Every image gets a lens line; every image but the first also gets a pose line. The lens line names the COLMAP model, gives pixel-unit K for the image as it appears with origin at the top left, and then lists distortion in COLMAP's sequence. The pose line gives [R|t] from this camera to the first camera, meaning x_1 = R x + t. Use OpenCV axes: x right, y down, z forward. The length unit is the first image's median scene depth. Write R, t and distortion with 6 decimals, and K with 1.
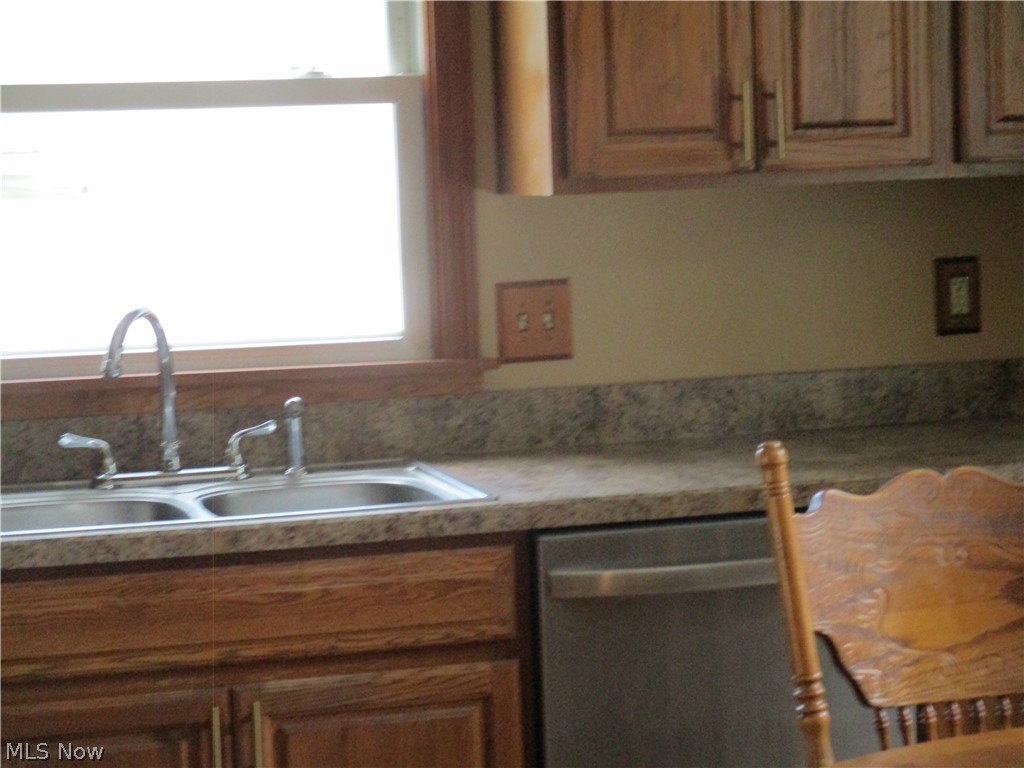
lens RADIAL K [[2508.3, 0, 508.5], [0, 2508.3, 429.9], [0, 0, 1]] dist [-0.059636, 0.000000]
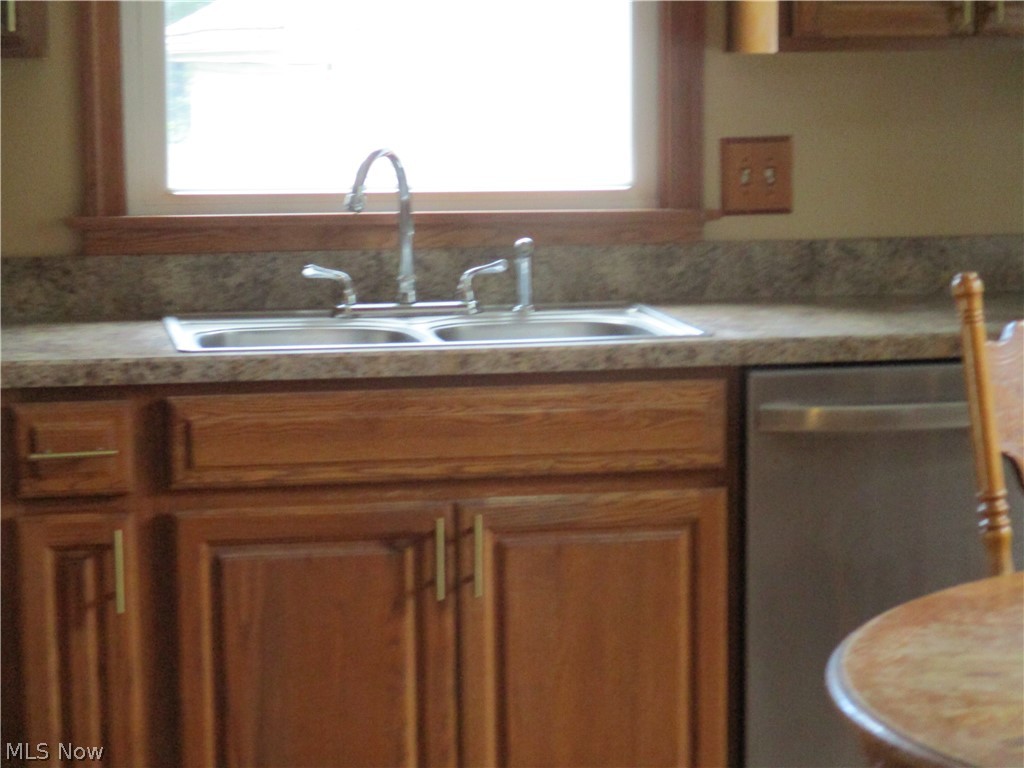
lens RADIAL K [[2508.3, 0, 511.7], [0, 2508.3, 417.0], [0, 0, 1]] dist [-0.059636, 0.000000]
pose [[0.995214, 0.040084, -0.089123, 0.006850], [-0.036929, 0.998641, 0.036773, 0.025638], [0.090476, -0.033305, 0.995342, -0.059817]]
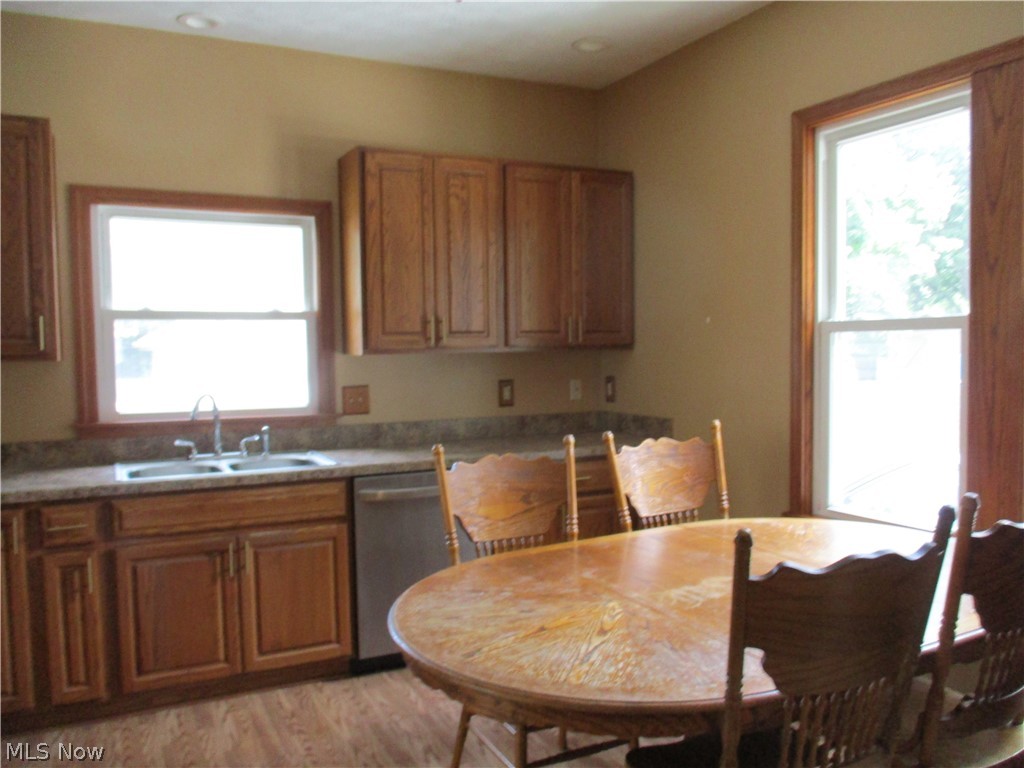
lens RADIAL K [[836.5, 0, 510.7], [0, 836.5, 399.6], [0, 0, 1]] dist [-0.044903, 0.017084]
pose [[0.983430, 0.011292, 0.180935, 0.013348], [-0.002873, 0.998904, -0.046721, -0.001540], [-0.181264, 0.045427, 0.982385, 0.067519]]
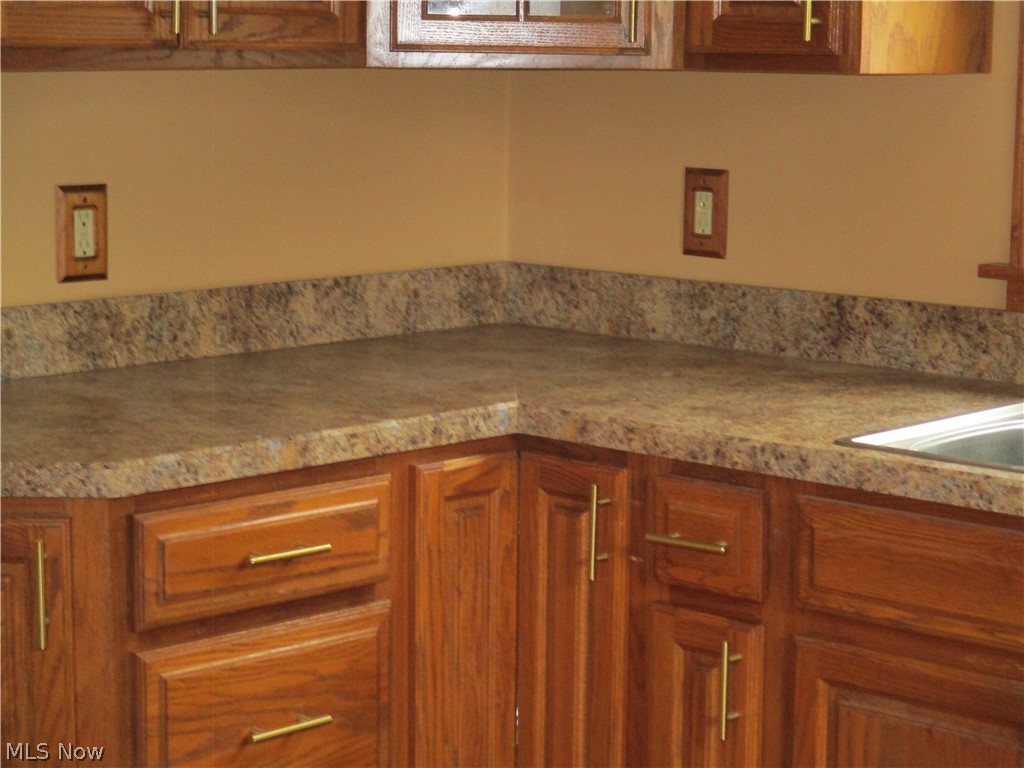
lens RADIAL K [[2394.1, 0, 491.6], [0, 2394.1, 448.6], [0, 0, 1]] dist [0.002074, 0.000000]
pose [[0.501542, 0.186373, -0.844820, 0.384193], [-0.119226, 0.982092, 0.145875, -0.056676], [0.856879, 0.027562, 0.514781, 0.434979]]
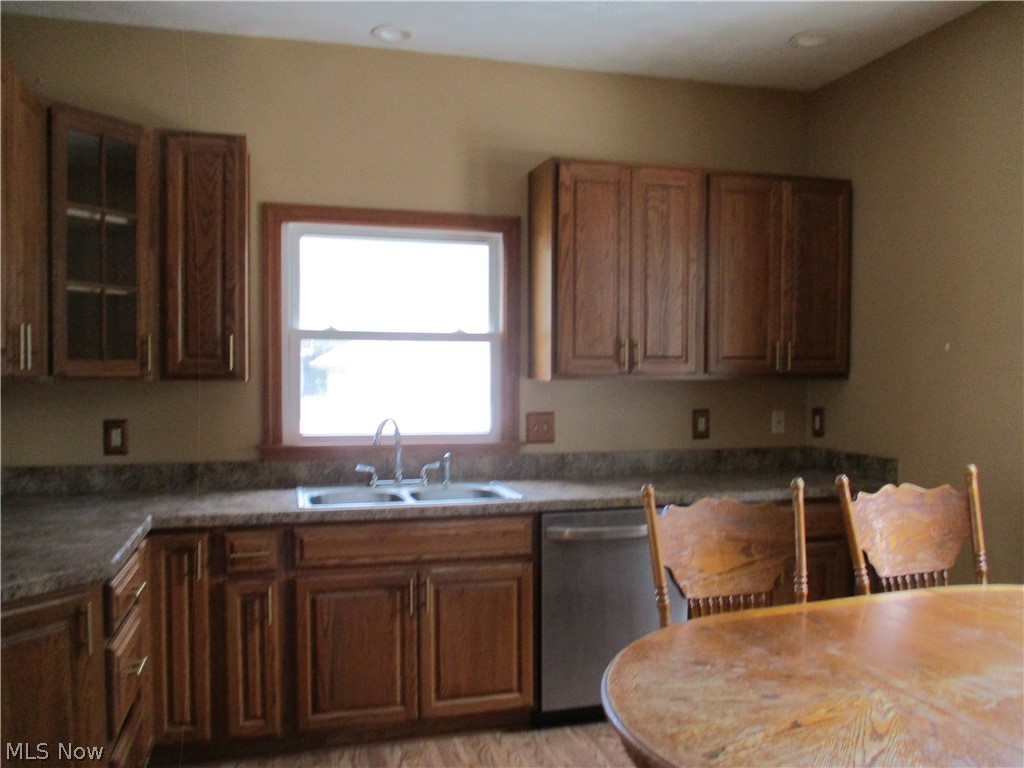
lens RADIAL K [[836.5, 0, 513.6], [0, 836.5, 397.4], [0, 0, 1]] dist [-0.044903, 0.017084]
pose [[0.999298, 0.037330, -0.003132, -0.018442], [-0.037460, 0.996585, -0.073582, -0.011516], [0.000374, 0.073647, 0.997284, 0.149038]]
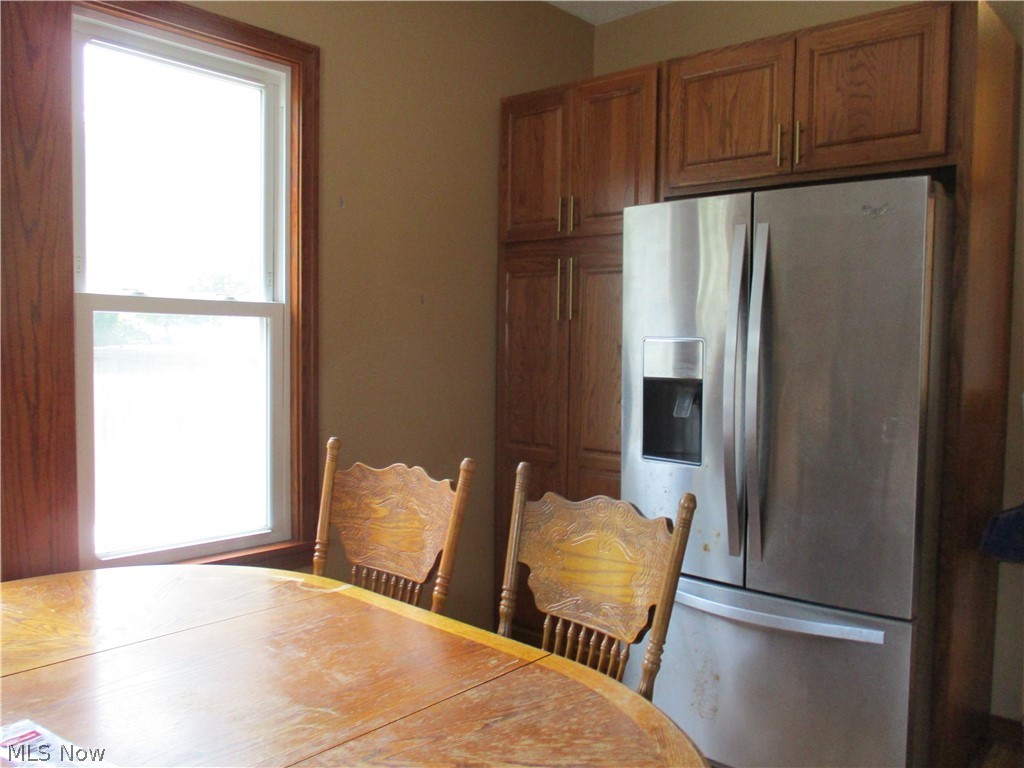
lens RADIAL K [[836.5, 0, 516.6], [0, 836.5, 390.0], [0, 0, 1]] dist [-0.044903, 0.017084]
pose [[-0.554062, -0.012415, 0.832383, -0.108382], [0.093946, 0.992569, 0.077337, -0.049617], [-0.827158, 0.121048, -0.548778, 0.687368]]
